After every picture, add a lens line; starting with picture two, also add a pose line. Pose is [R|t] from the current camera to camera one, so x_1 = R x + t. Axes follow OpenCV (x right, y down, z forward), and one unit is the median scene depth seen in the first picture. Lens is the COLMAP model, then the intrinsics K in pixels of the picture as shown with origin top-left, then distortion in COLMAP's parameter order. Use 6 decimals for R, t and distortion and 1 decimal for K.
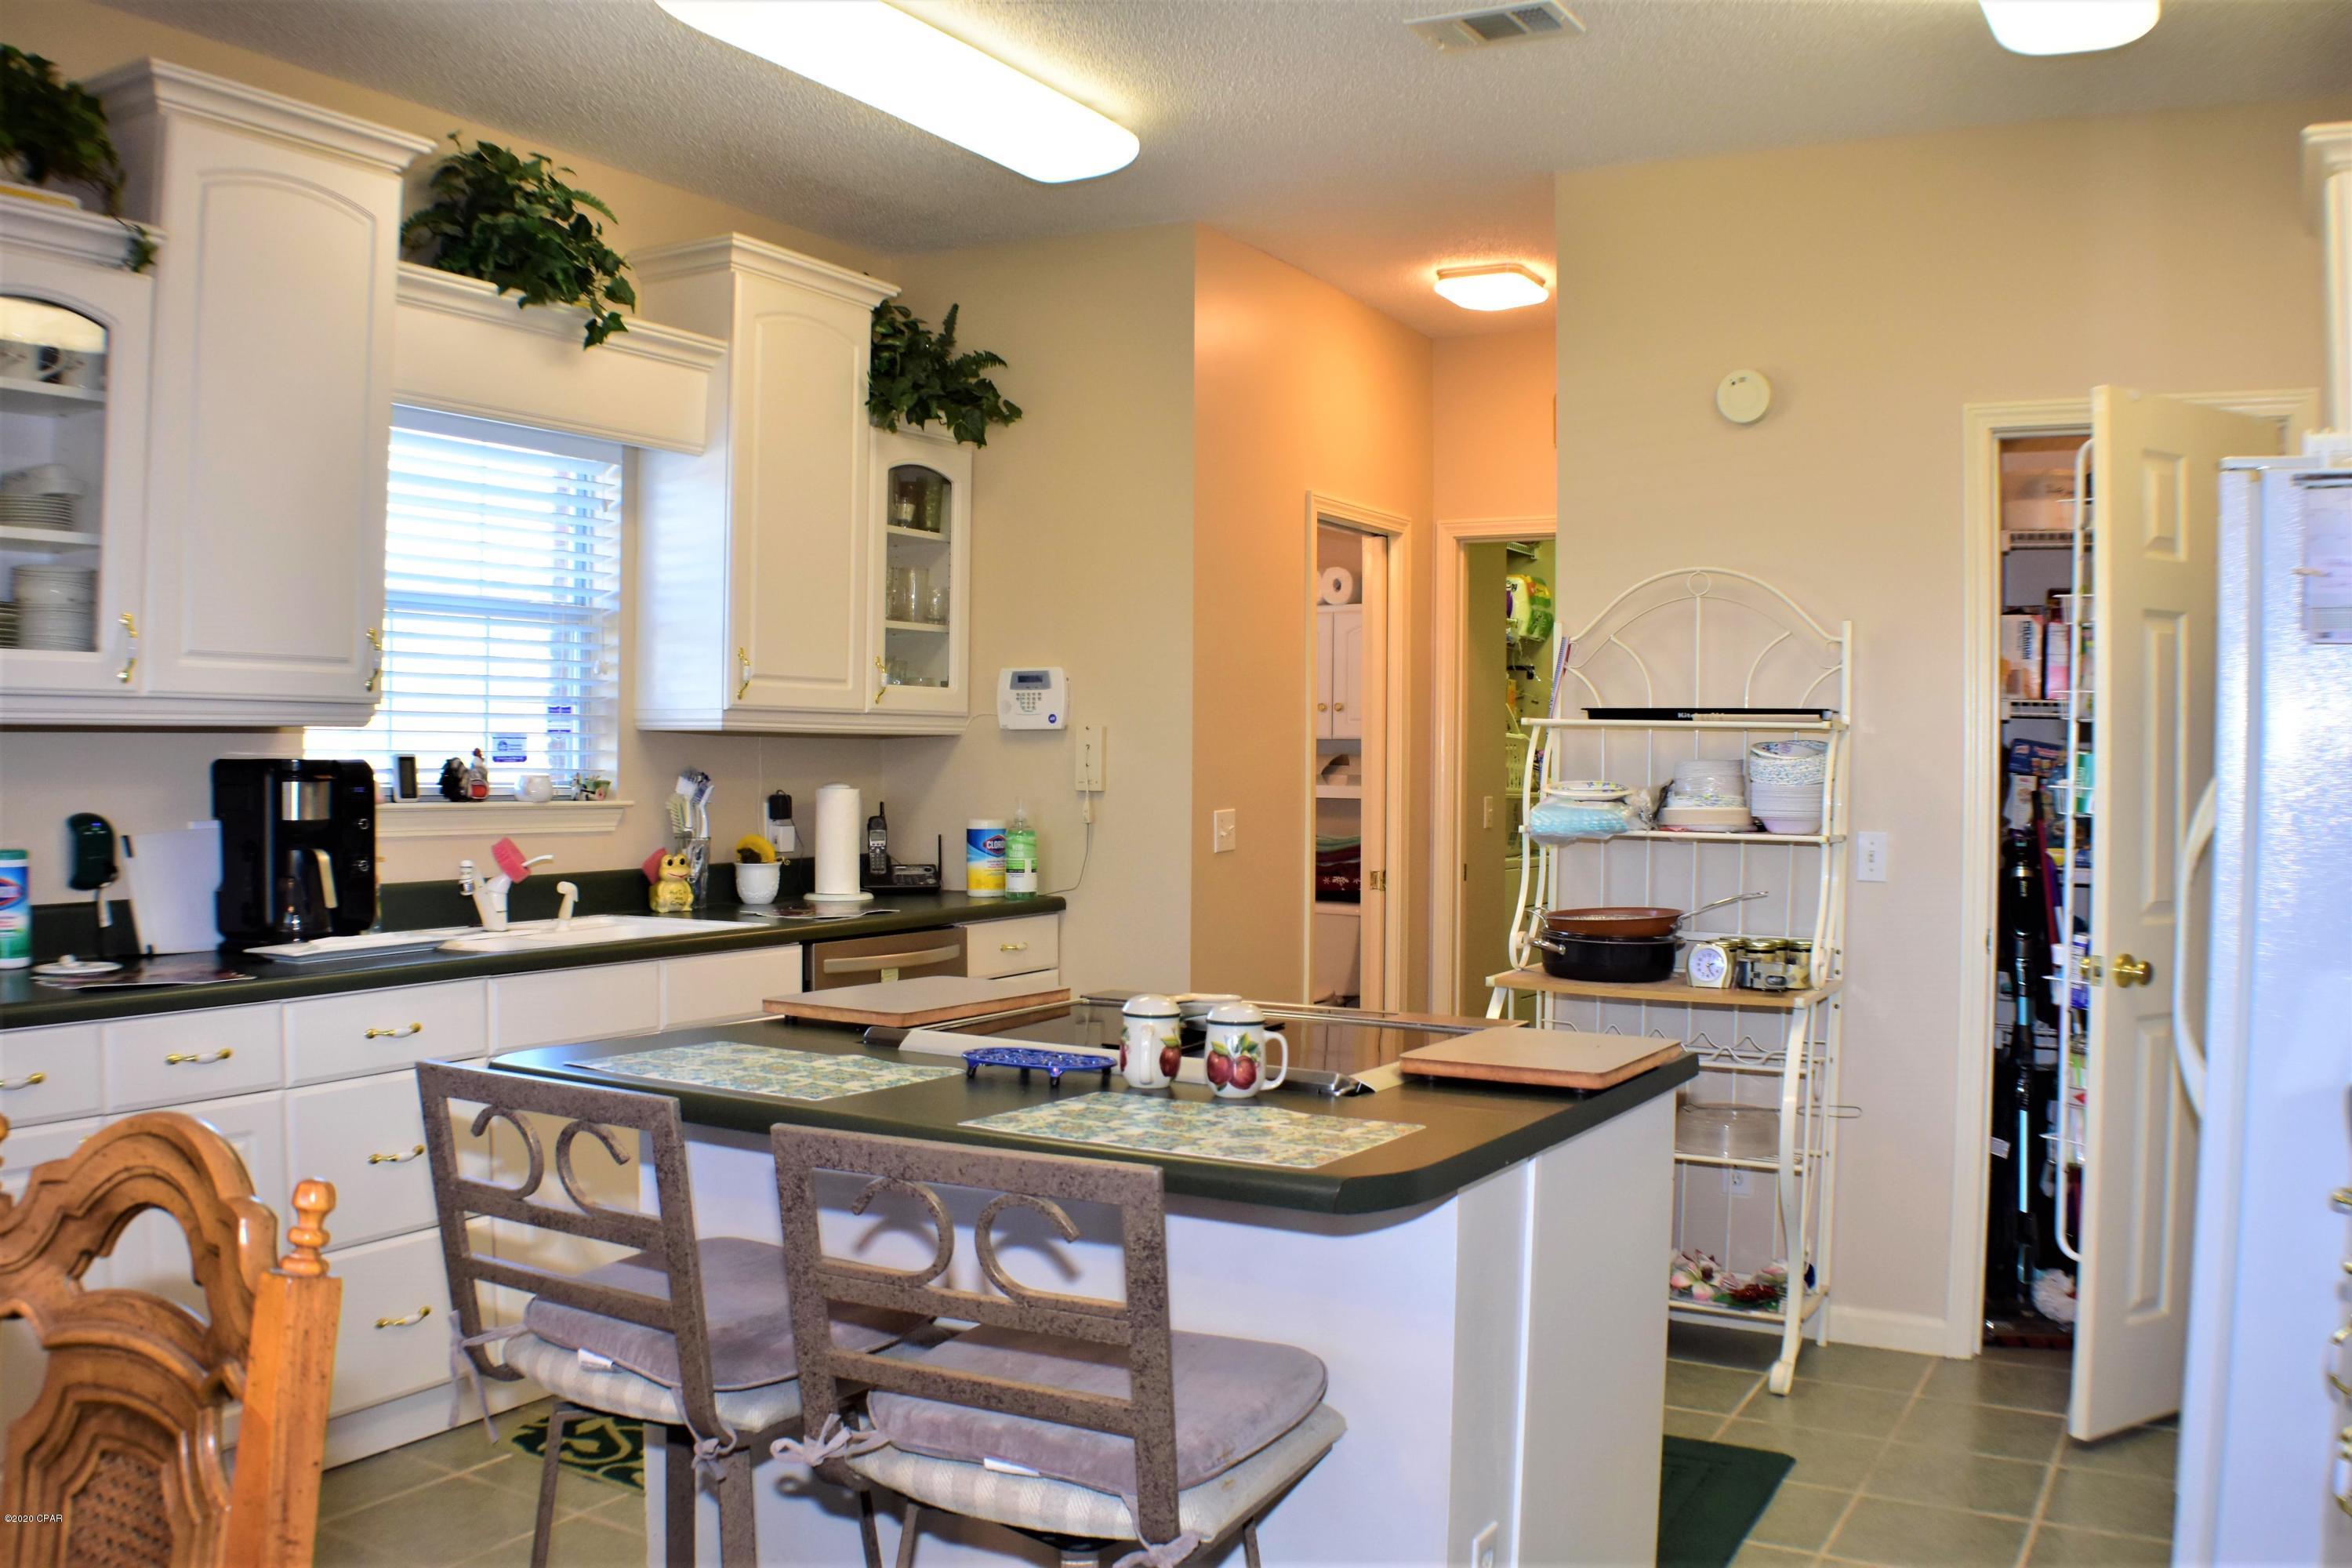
lens RADIAL K [[2000.4, 0, 1176.0], [0, 2000.4, 784.0], [0, 0, 1]] dist [-0.171805, 0.050785]
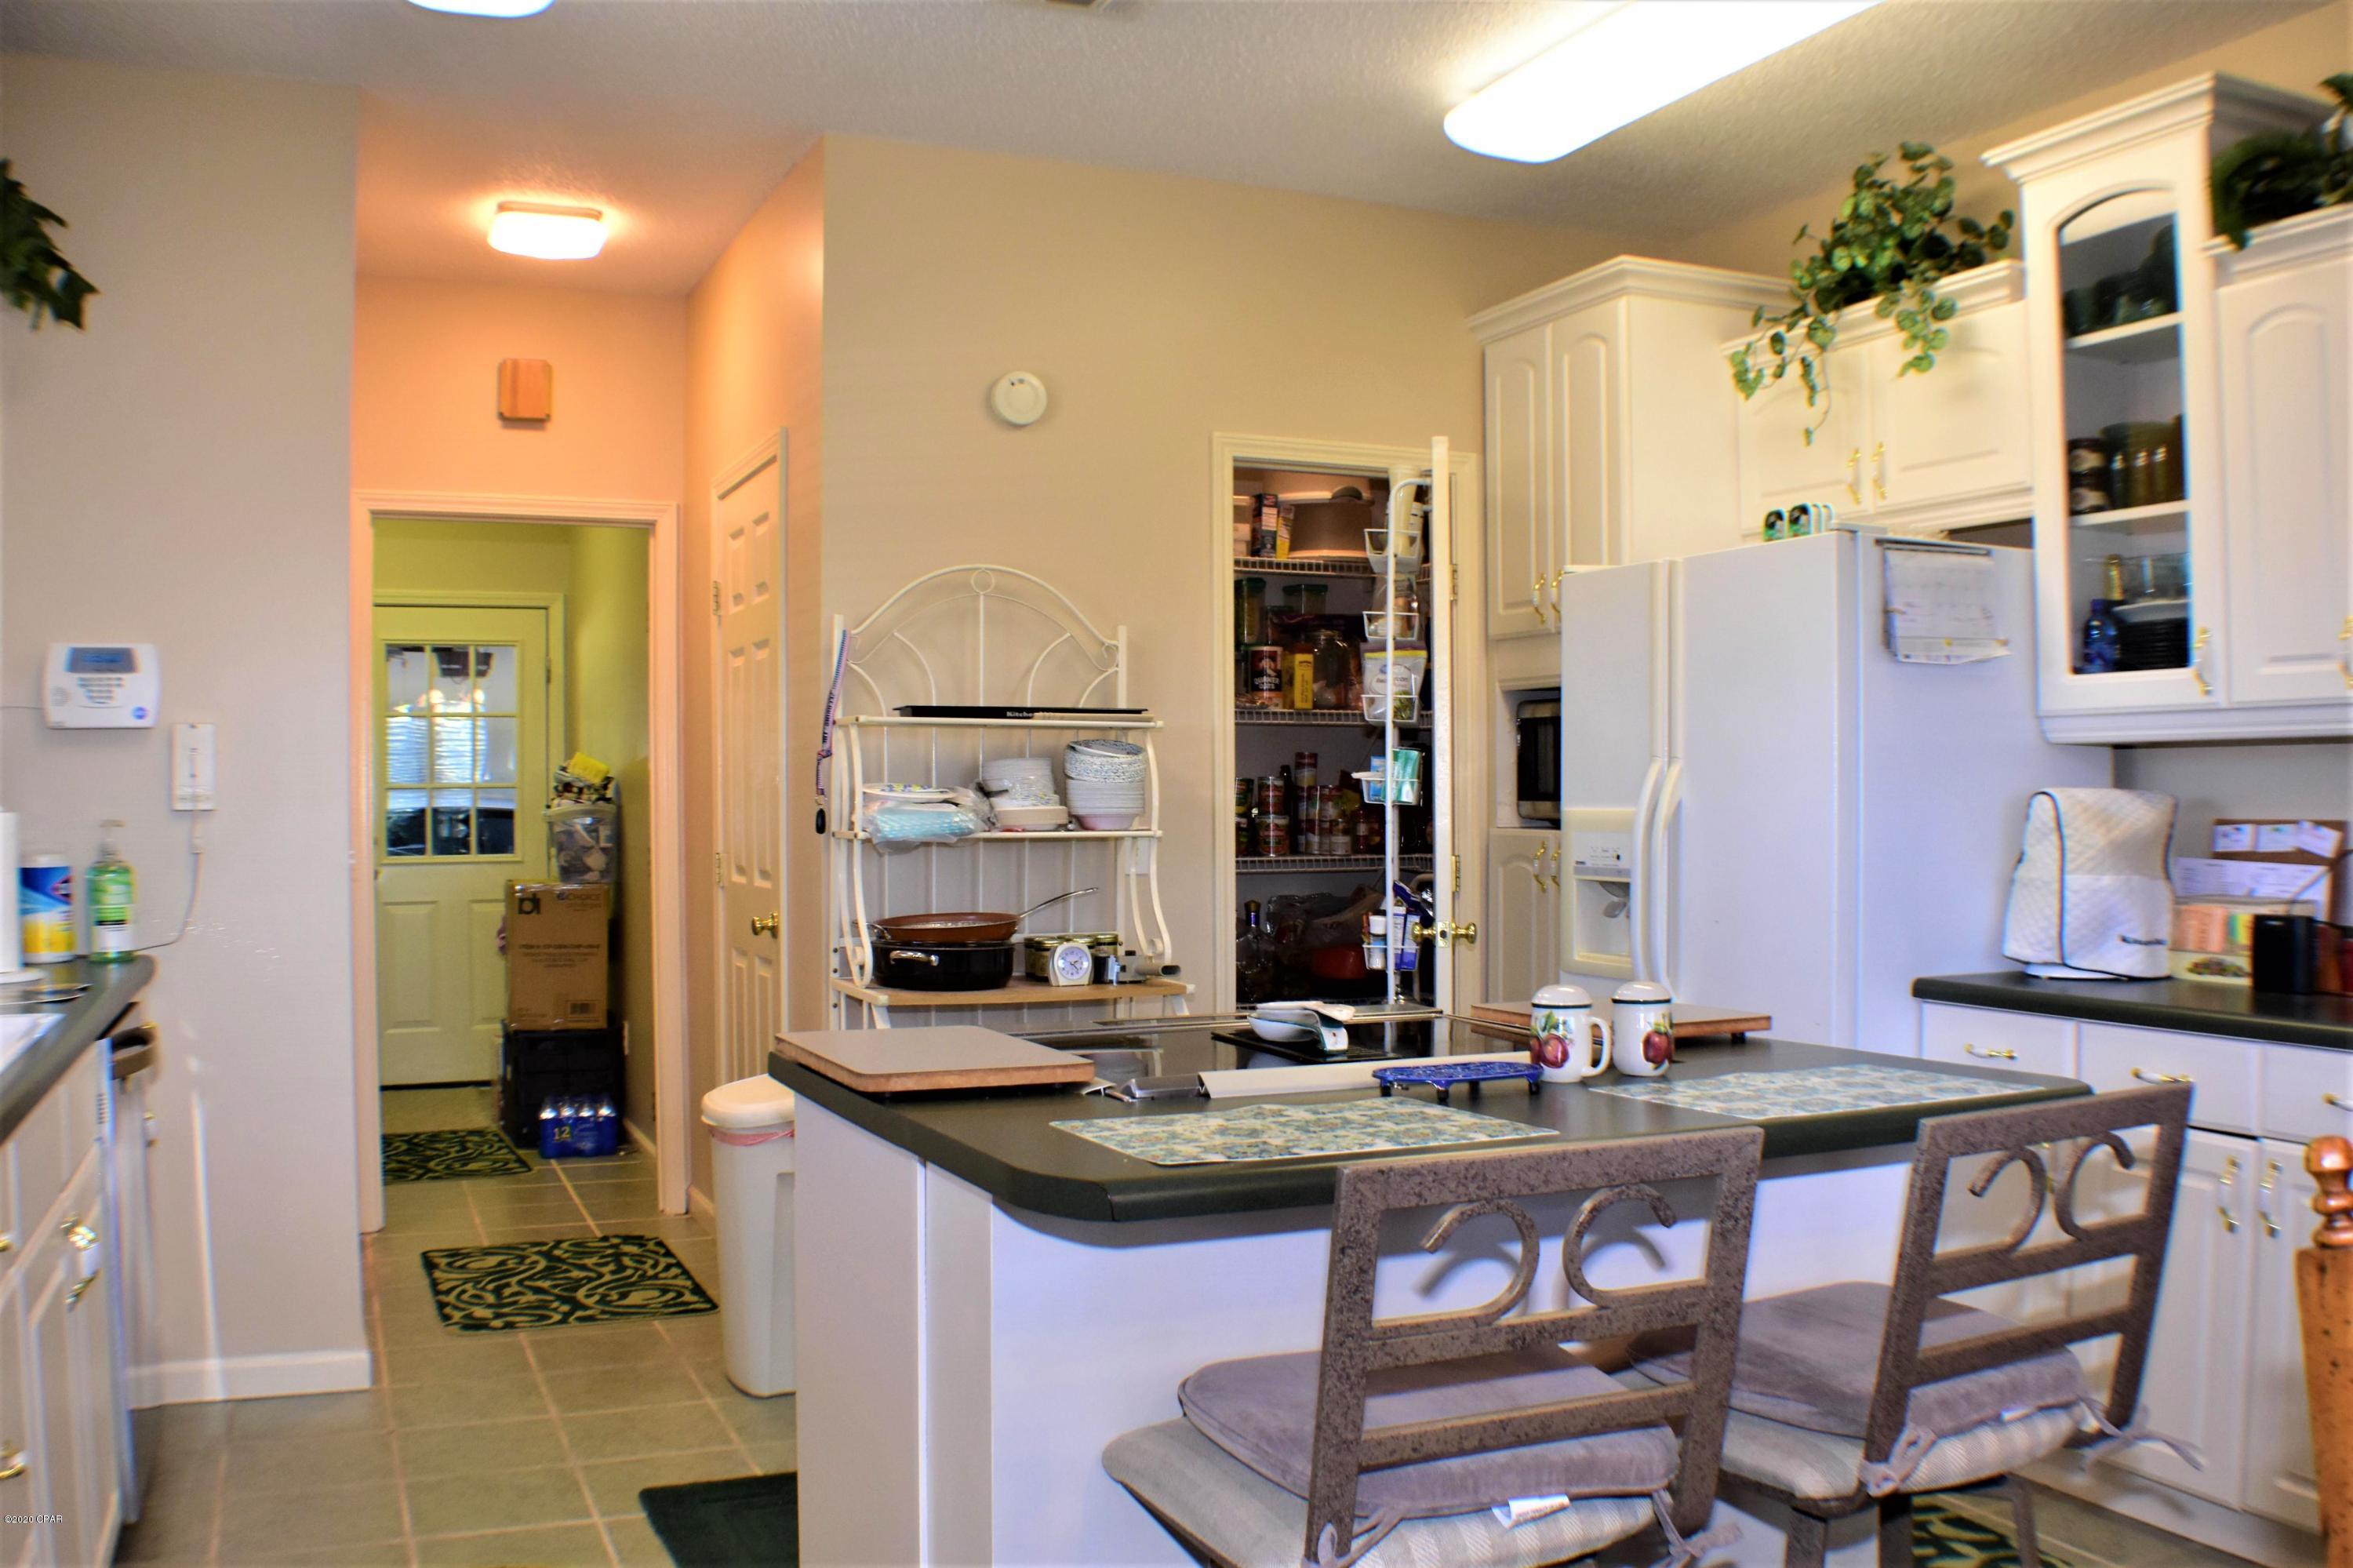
lens RADIAL K [[2085.6, 0, 1176.5], [0, 2085.6, 784.0], [0, 0, 1]] dist [-0.103510, 0.001203]
pose [[0.618923, -0.009881, 0.785389, -0.502458], [0.023273, 0.999713, -0.005763, 0.008076], [-0.785107, 0.021846, 0.618975, 0.283987]]
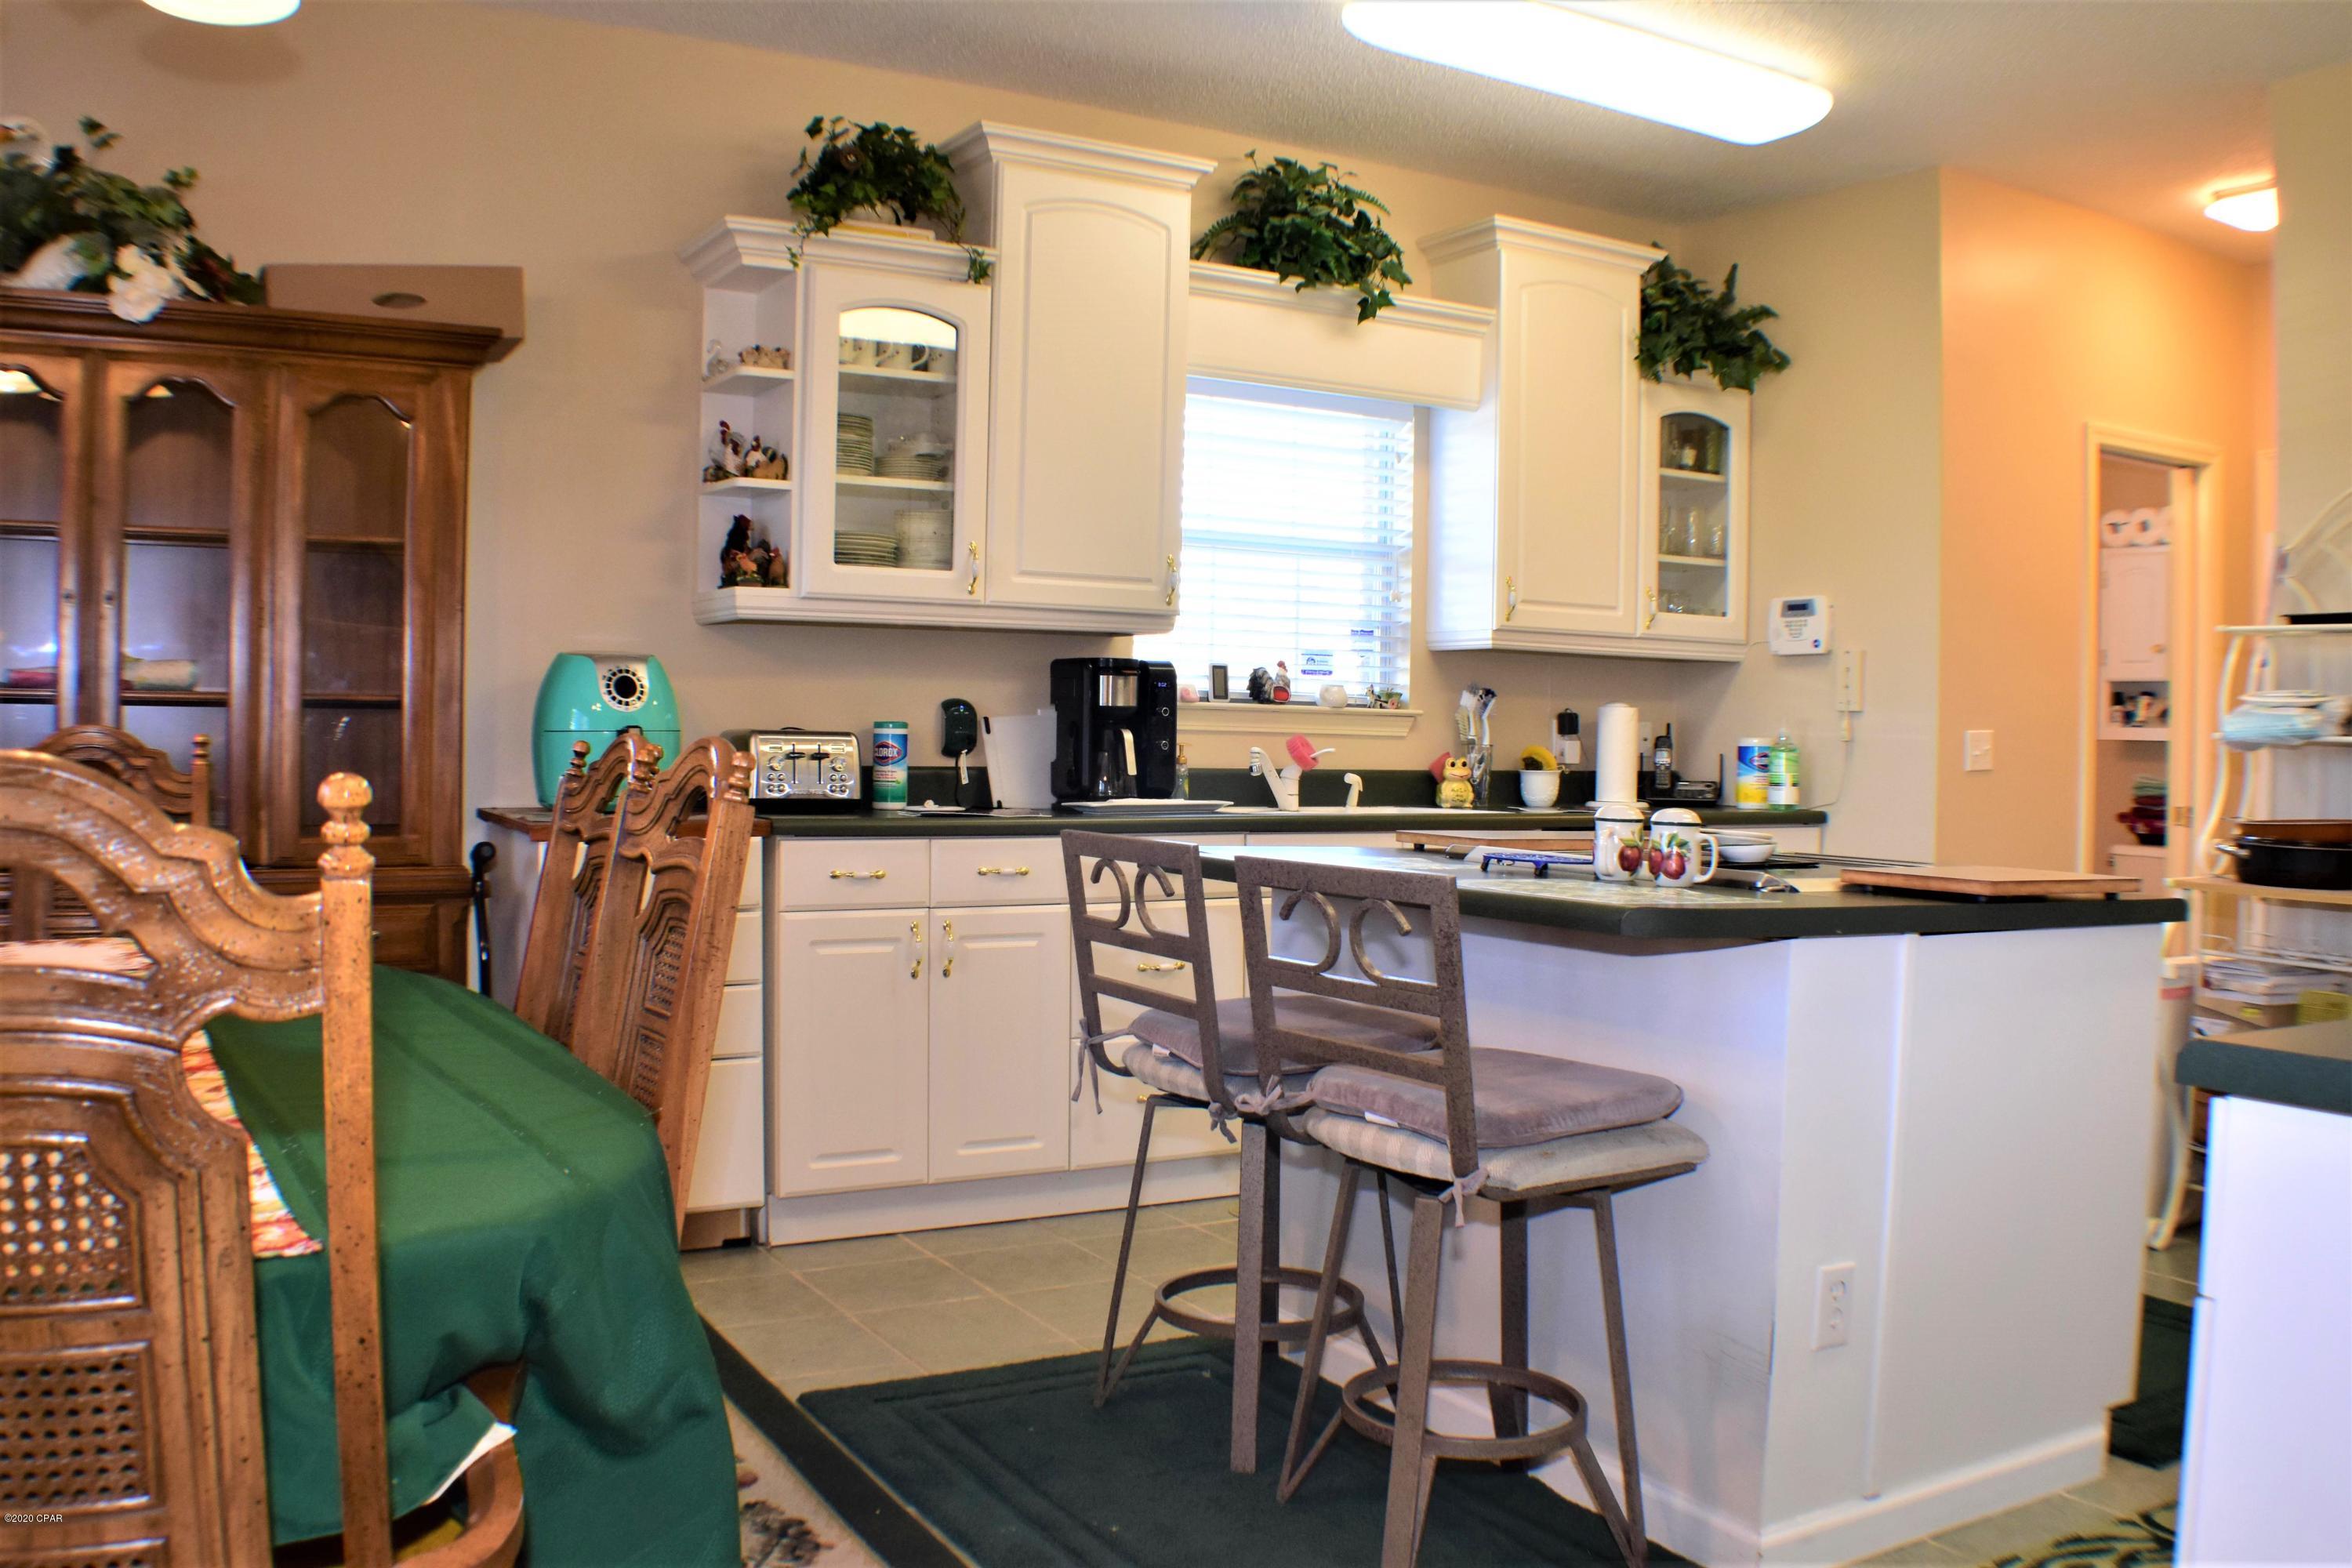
lens RADIAL K [[2019.1, 0, 1174.9], [0, 2019.1, 815.4], [0, 0, 1]] dist [-0.183567, 0.084514]
pose [[0.866285, 0.025058, -0.498922, 0.207601], [-0.017665, 0.999653, 0.019536, 0.053861], [0.499238, -0.008110, 0.866427, -0.107902]]
